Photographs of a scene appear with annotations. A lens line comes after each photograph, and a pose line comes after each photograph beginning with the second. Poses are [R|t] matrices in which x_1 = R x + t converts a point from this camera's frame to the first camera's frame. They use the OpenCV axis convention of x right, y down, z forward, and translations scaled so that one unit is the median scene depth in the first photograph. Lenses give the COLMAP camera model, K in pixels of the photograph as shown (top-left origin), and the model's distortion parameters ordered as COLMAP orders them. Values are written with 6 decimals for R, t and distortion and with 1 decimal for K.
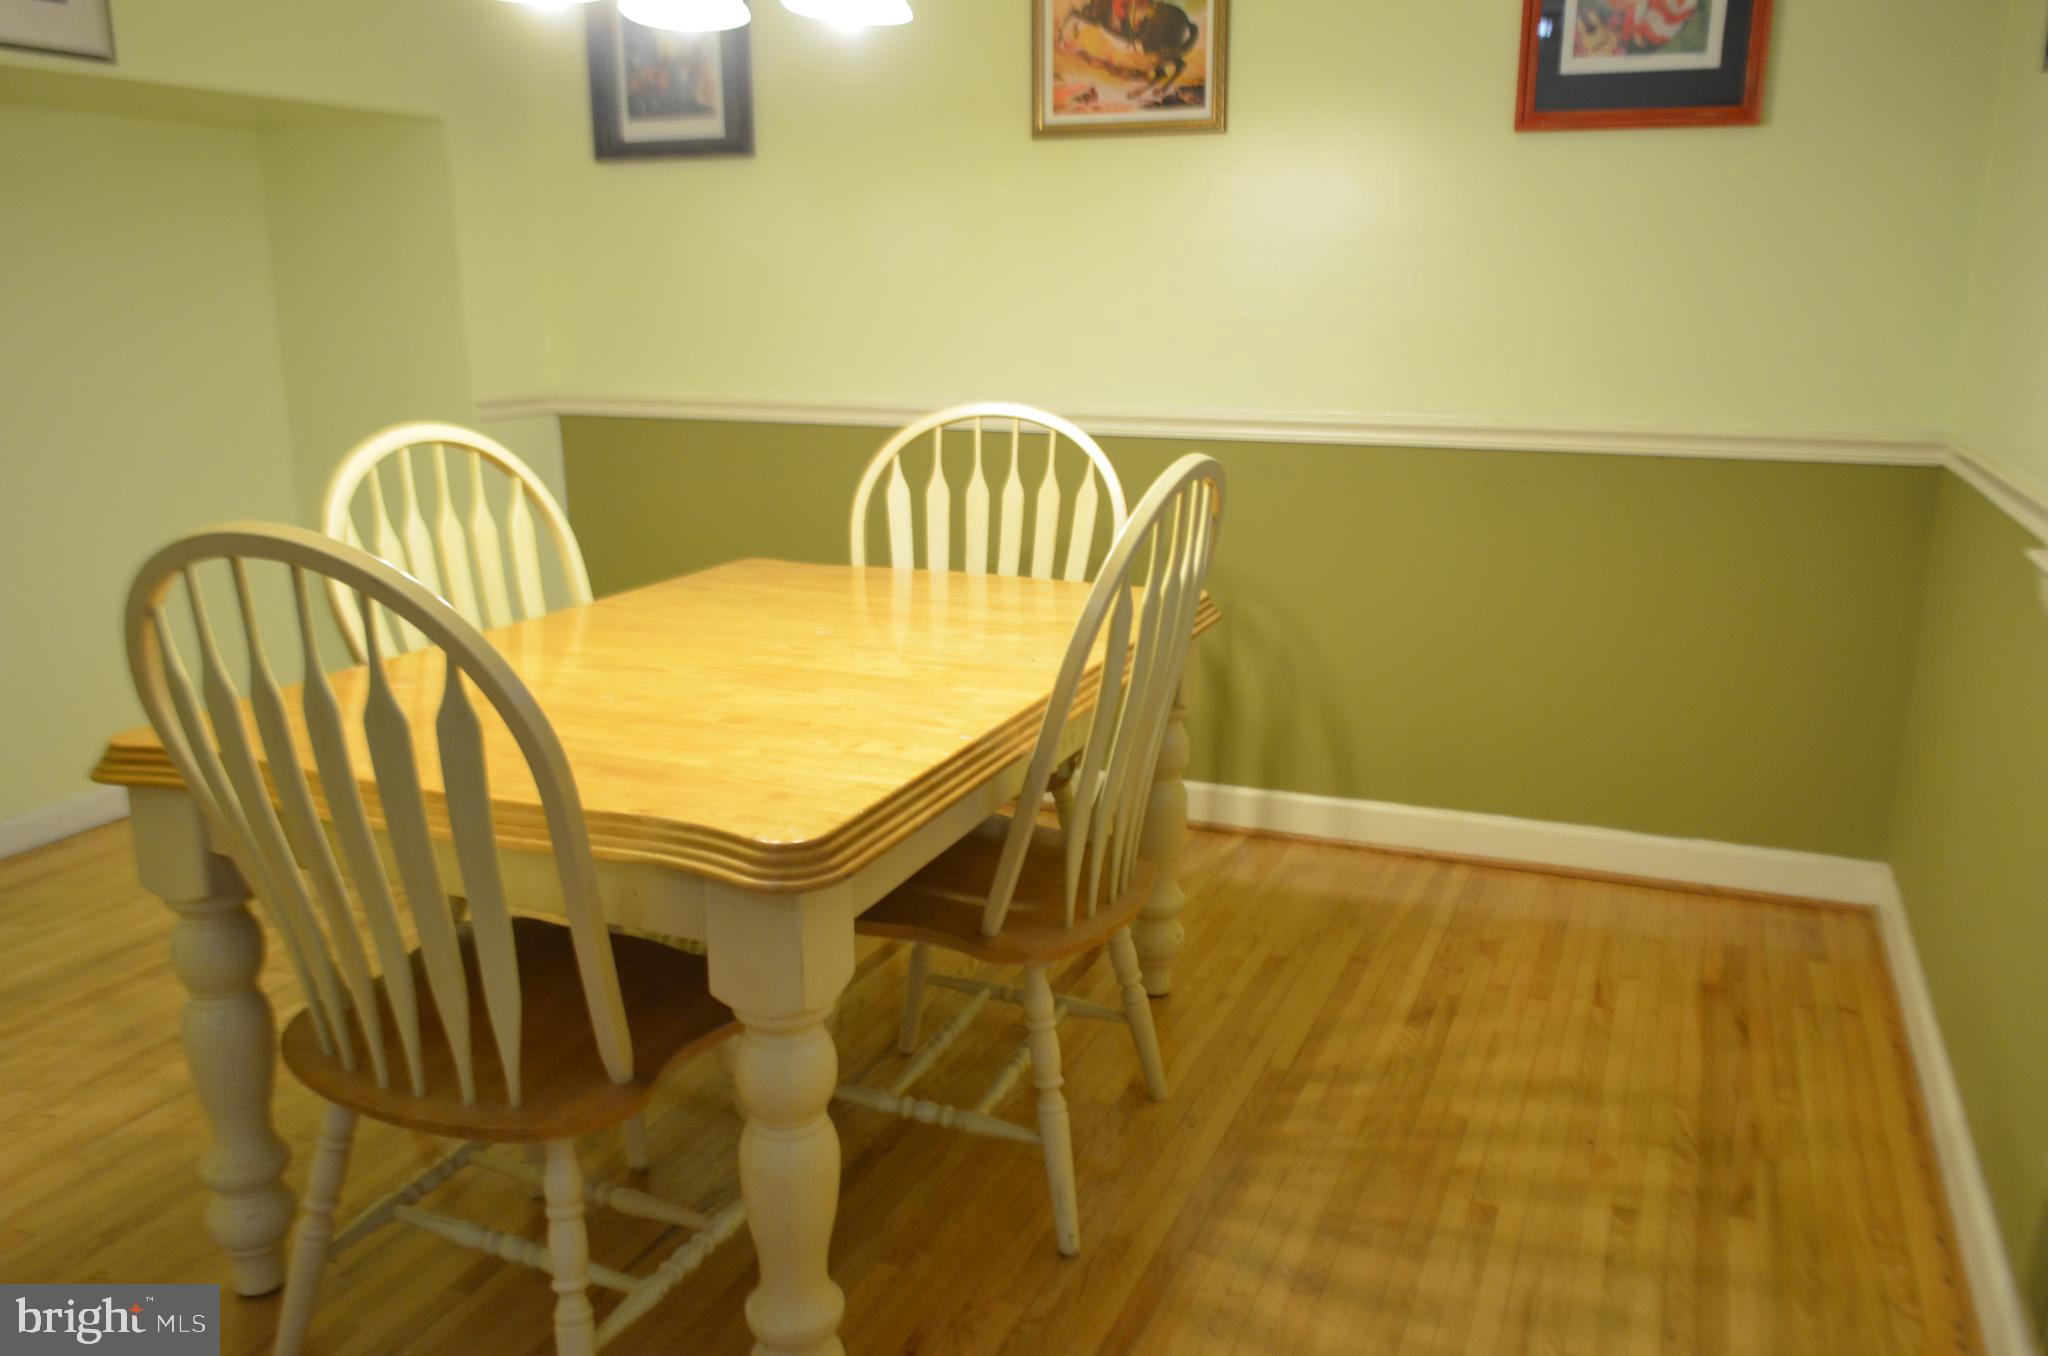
lens RADIAL K [[1617.4, 0, 1024.6], [0, 1617.4, 680.6], [0, 0, 1]] dist [-0.007497, -0.000439]
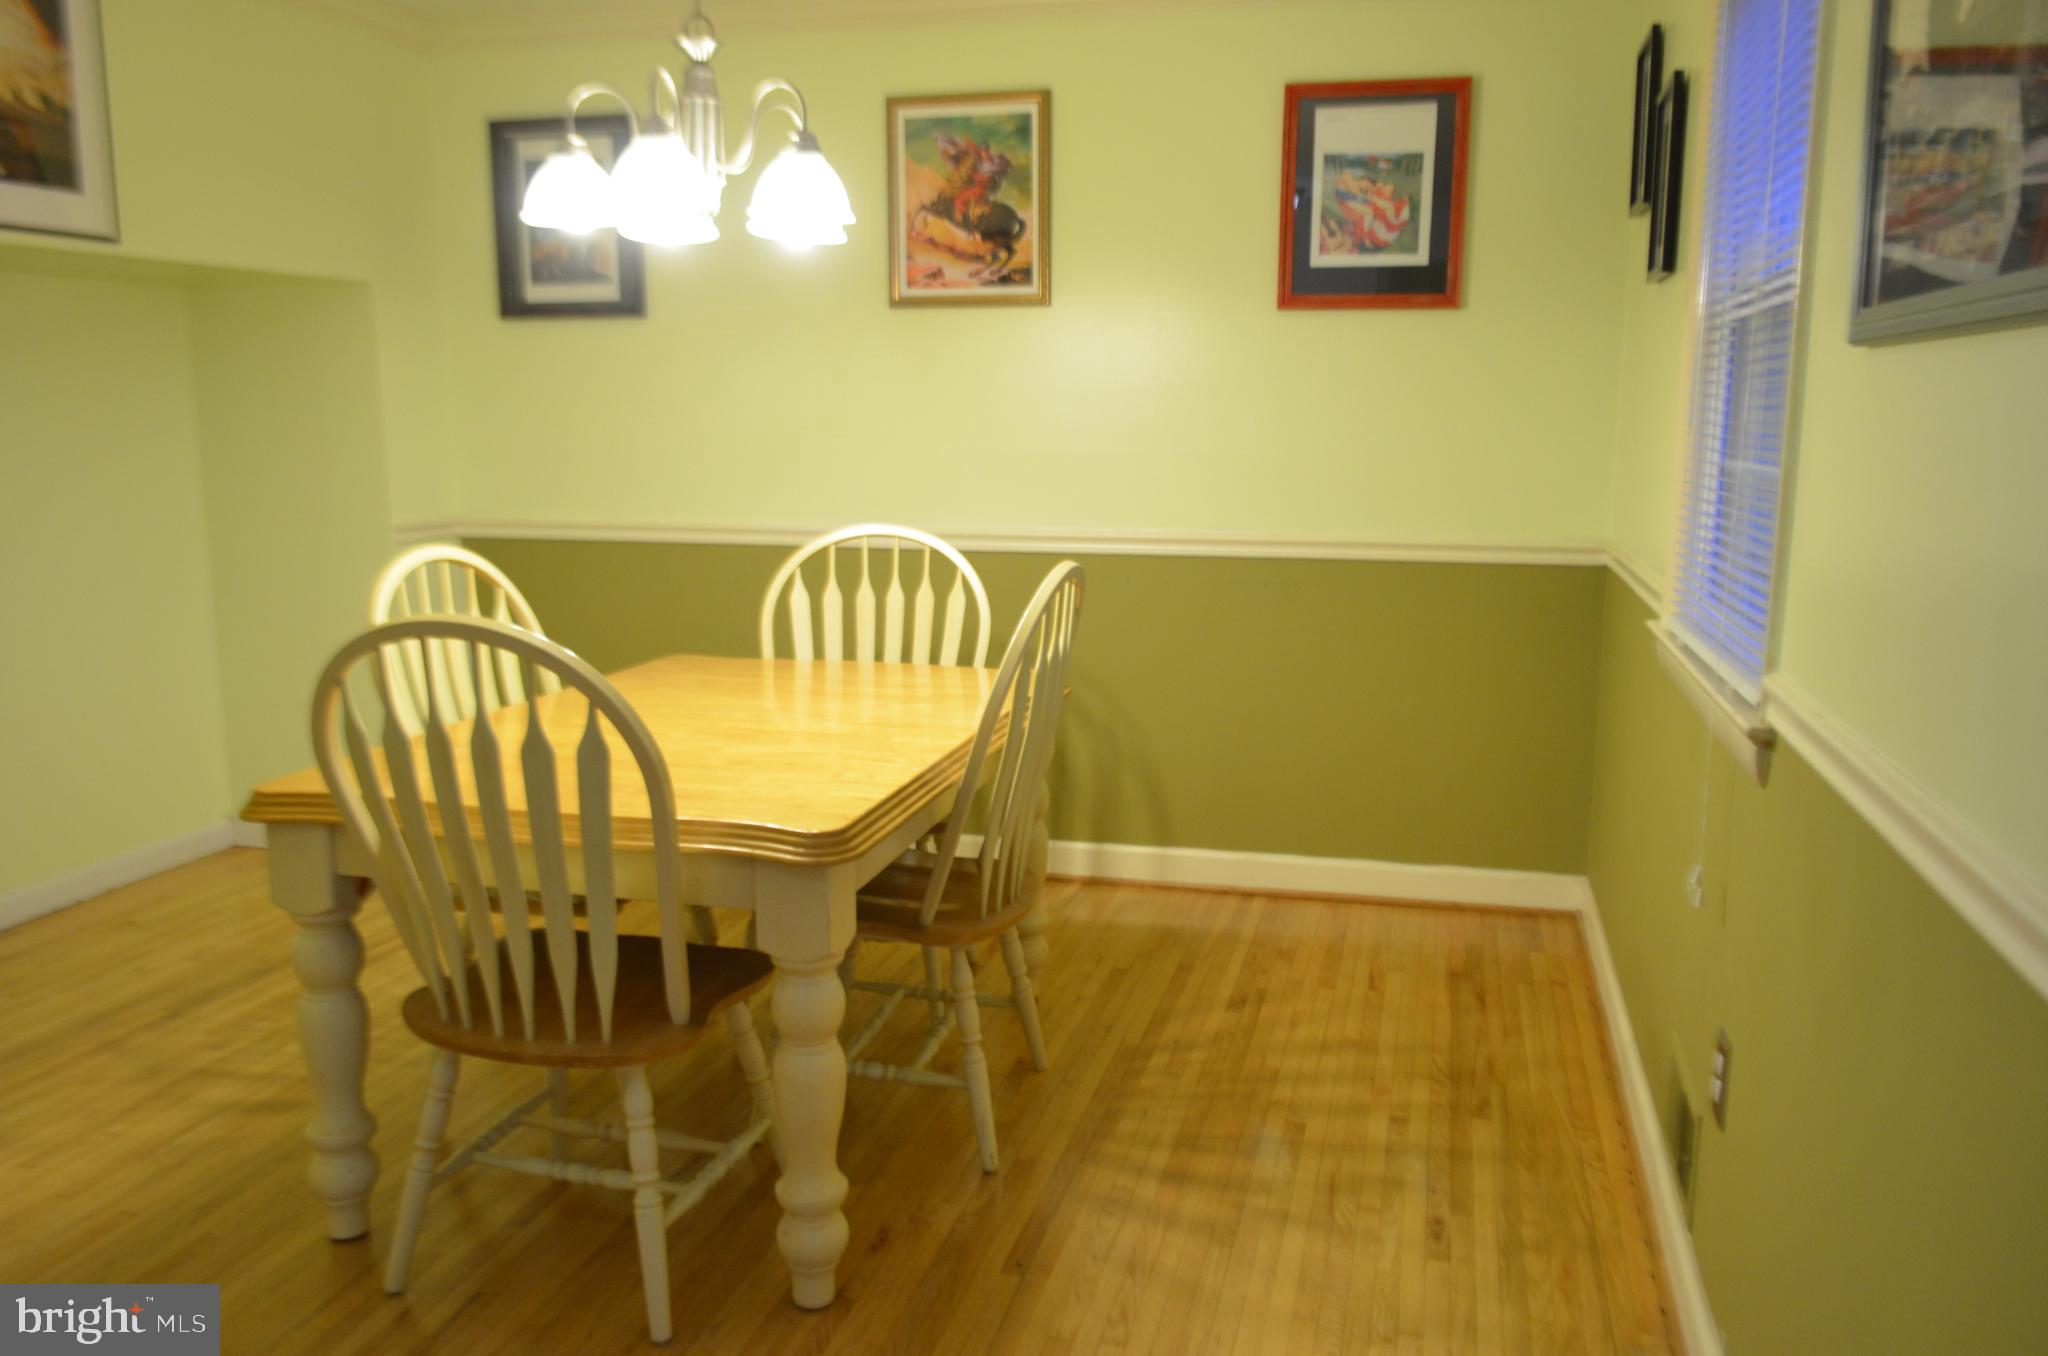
lens RADIAL K [[1617.4, 0, 1024.6], [0, 1617.4, 680.6], [0, 0, 1]] dist [-0.007497, -0.000439]
pose [[0.990128, -0.021759, 0.138466, -0.089474], [0.031682, 0.997053, -0.069867, 0.039914], [-0.136538, 0.073564, 0.987900, -0.244880]]
